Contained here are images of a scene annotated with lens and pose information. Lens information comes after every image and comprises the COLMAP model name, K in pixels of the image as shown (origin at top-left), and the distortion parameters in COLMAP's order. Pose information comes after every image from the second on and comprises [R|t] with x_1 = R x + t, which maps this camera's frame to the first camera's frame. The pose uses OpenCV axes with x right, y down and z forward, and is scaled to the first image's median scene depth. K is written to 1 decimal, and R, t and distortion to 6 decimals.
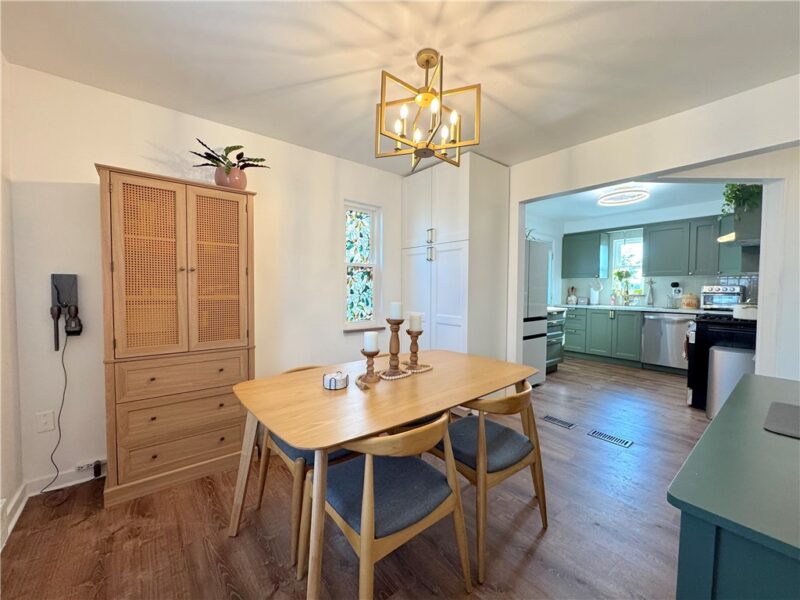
lens RADIAL K [[318.8, 0, 400.0], [0, 318.8, 300.0], [0, 0, 1]] dist [-0.002950, -0.000483]
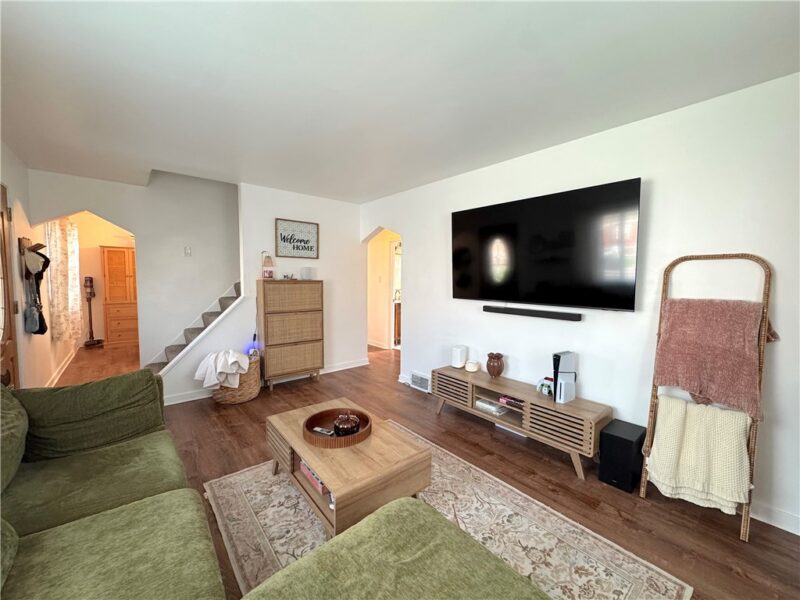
lens RADIAL K [[318.8, 0, 400.0], [0, 318.8, 300.0], [0, 0, 1]] dist [-0.002950, -0.000483]
pose [[0.999946, 0.003637, 0.009782, 1.523024], [-0.003896, 0.999639, 0.026596, 0.035476], [-0.009682, -0.026633, 0.999598, -1.670566]]
